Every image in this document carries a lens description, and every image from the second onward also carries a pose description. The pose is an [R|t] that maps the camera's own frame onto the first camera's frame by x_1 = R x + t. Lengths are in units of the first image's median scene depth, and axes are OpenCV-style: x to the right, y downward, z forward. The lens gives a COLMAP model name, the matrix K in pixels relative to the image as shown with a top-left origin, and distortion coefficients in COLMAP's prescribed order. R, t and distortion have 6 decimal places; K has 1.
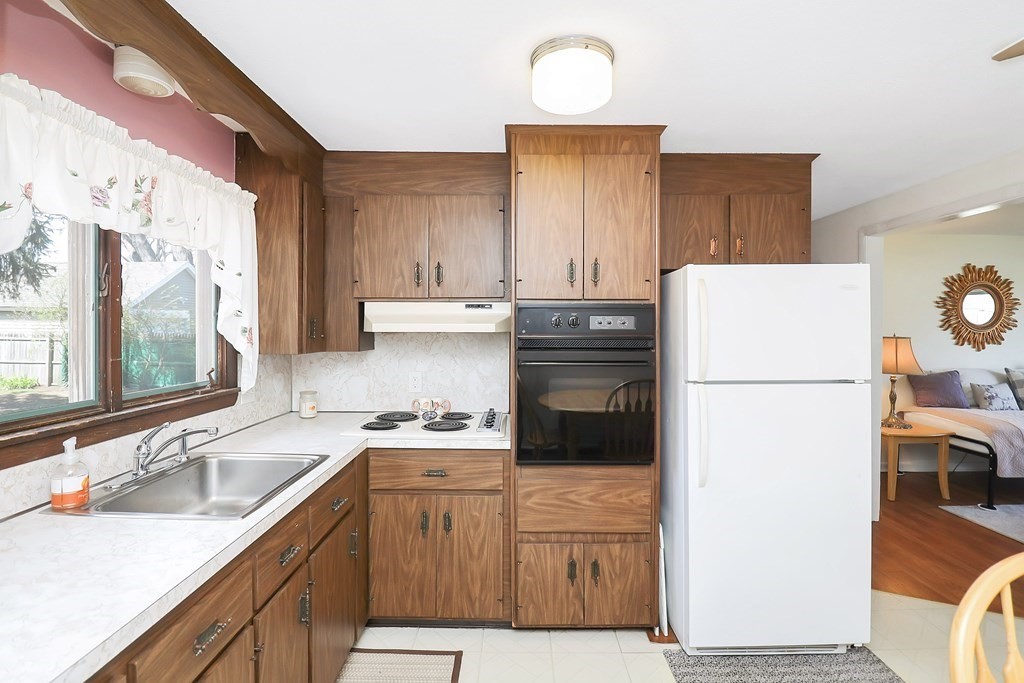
lens RADIAL K [[489.1, 0, 510.5], [0, 489.1, 324.6], [0, 0, 1]] dist [0.000749, -0.011682]
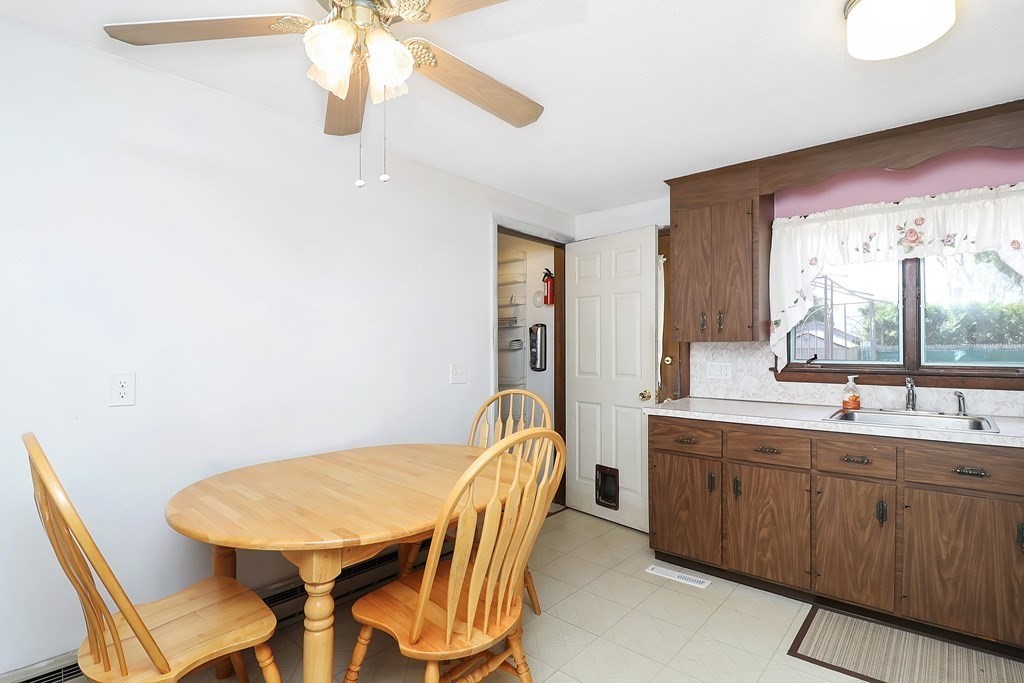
lens RADIAL K [[501.8, 0, 512.0], [0, 501.8, 341.5], [0, 0, 1]] dist [-0.000366, -0.000414]
pose [[-0.650831, -0.011303, -0.759138, 0.941941], [0.004341, 0.999817, -0.018608, 0.078924], [0.759210, -0.015406, -0.650663, 0.778126]]
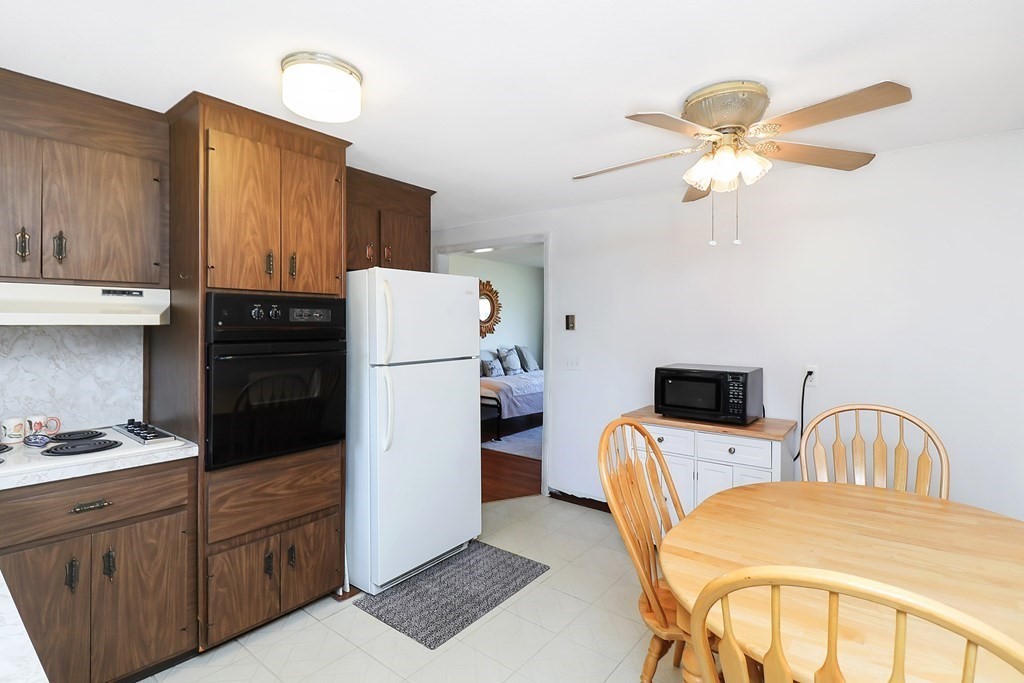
lens RADIAL K [[489.1, 0, 510.5], [0, 489.1, 324.6], [0, 0, 1]] dist [0.000749, -0.011682]
pose [[0.624199, -0.001371, 0.781264, -0.336851], [-0.005023, 0.999971, 0.005768, 0.007838], [-0.781249, -0.007525, 0.624174, 0.000747]]
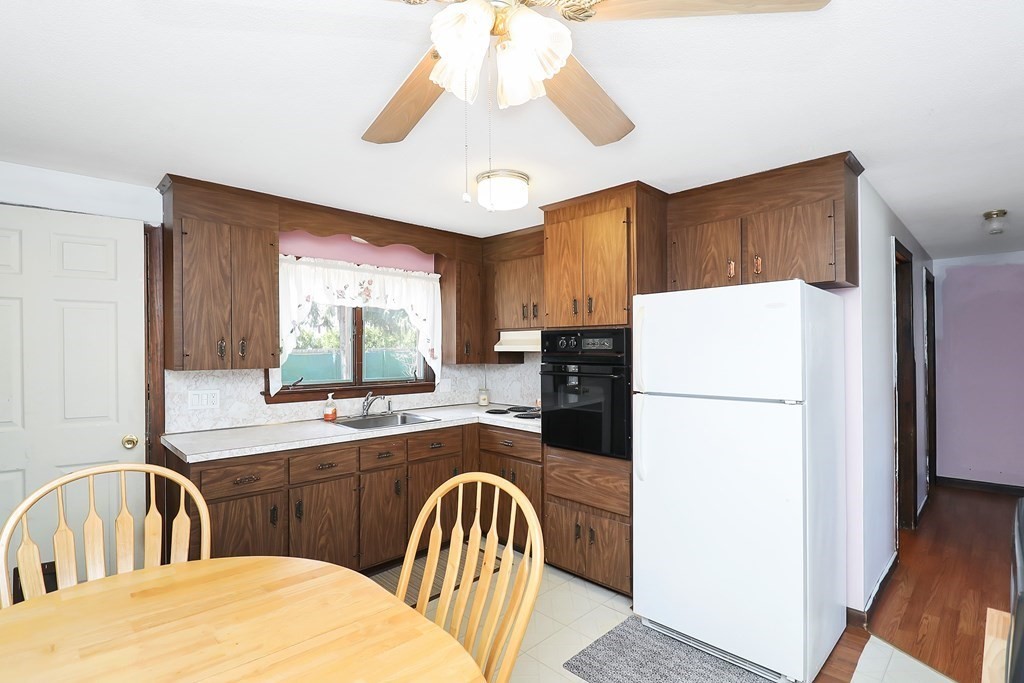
lens RADIAL K [[488.5, 0, 510.6], [0, 488.5, 335.2], [0, 0, 1]] dist [0.002141, -0.014560]
pose [[0.703116, -0.022244, -0.710727, 0.936428], [0.006300, 0.999666, -0.025055, 0.004355], [0.711047, 0.013139, 0.703021, -0.066298]]
